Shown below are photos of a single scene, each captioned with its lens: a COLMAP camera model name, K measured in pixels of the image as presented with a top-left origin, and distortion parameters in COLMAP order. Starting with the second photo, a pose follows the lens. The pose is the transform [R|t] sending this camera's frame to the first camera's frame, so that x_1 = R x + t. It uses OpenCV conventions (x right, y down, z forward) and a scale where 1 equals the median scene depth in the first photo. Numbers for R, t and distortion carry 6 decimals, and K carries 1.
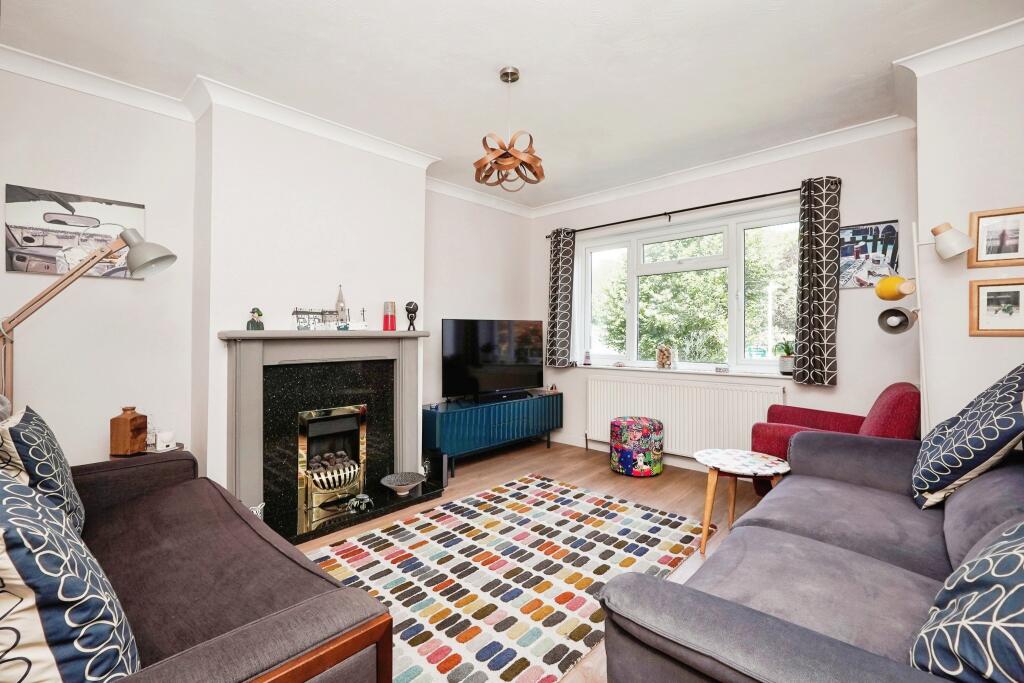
lens RADIAL K [[448.8, 0, 512.8], [0, 448.8, 325.5], [0, 0, 1]] dist [-0.008897, 0.000720]
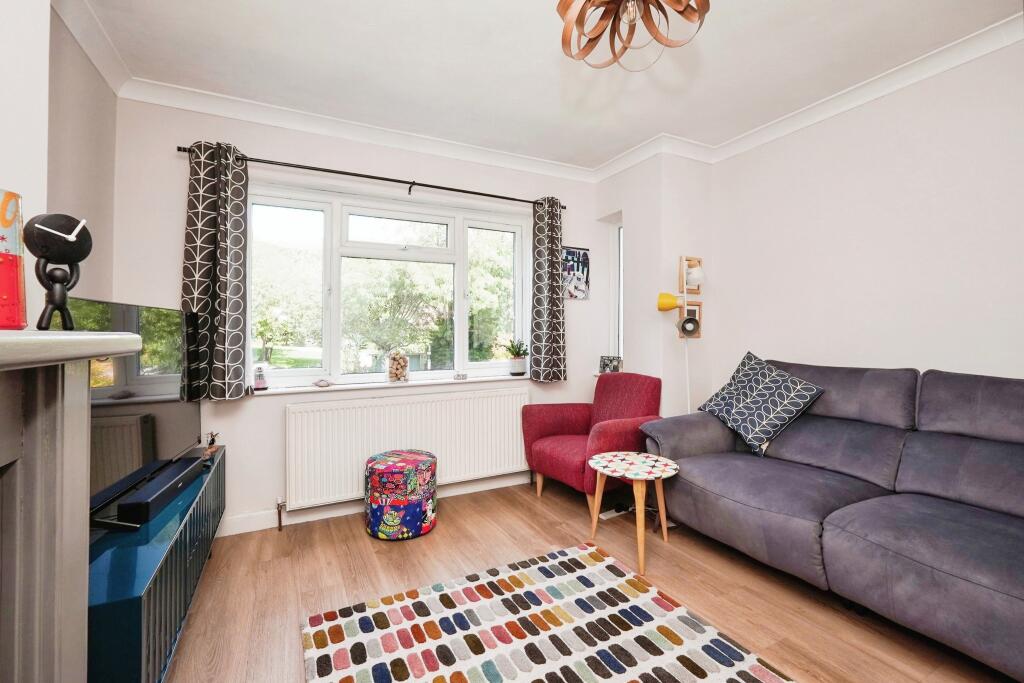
lens RADIAL K [[434.1, 0, 508.1], [0, 434.1, 330.6], [0, 0, 1]] dist [-0.008697, 0.000327]
pose [[0.346836, 0.007759, 0.937894, -0.416880], [-0.014415, 0.999892, -0.002941, 0.009905], [-0.937815, -0.012500, 0.346911, 0.780782]]
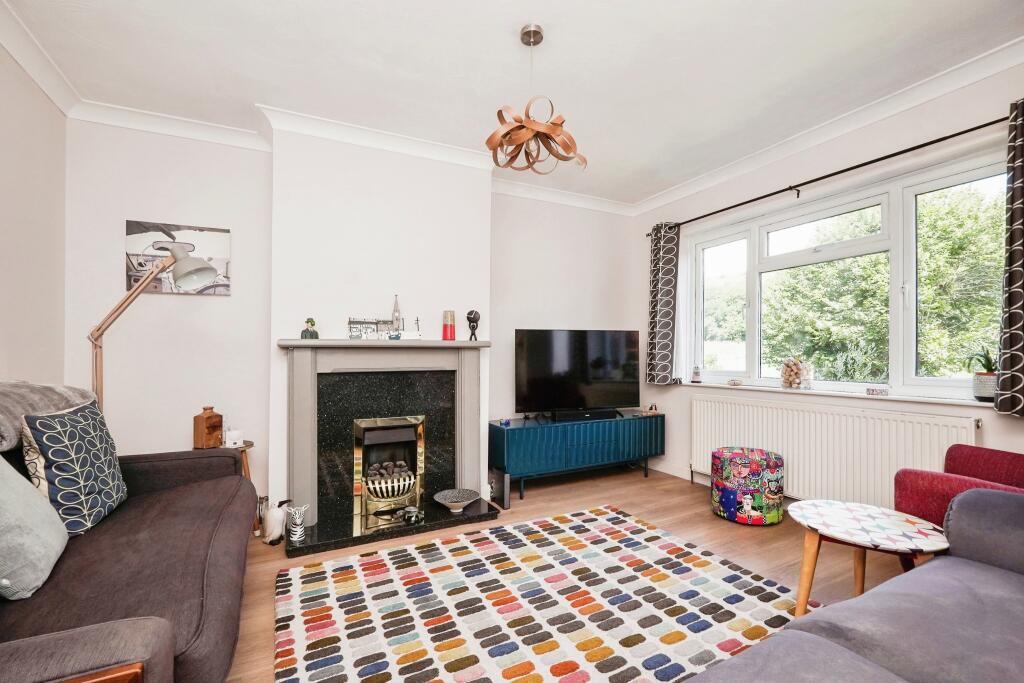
lens RADIAL K [[447.2, 0, 511.7], [0, 447.2, 346.3], [0, 0, 1]] dist [-0.007594, 0.000716]
pose [[0.940420, -0.005913, -0.339963, 0.200380], [0.007088, 0.999972, 0.002215, 0.025092], [0.339940, -0.004493, 0.940436, 0.154604]]
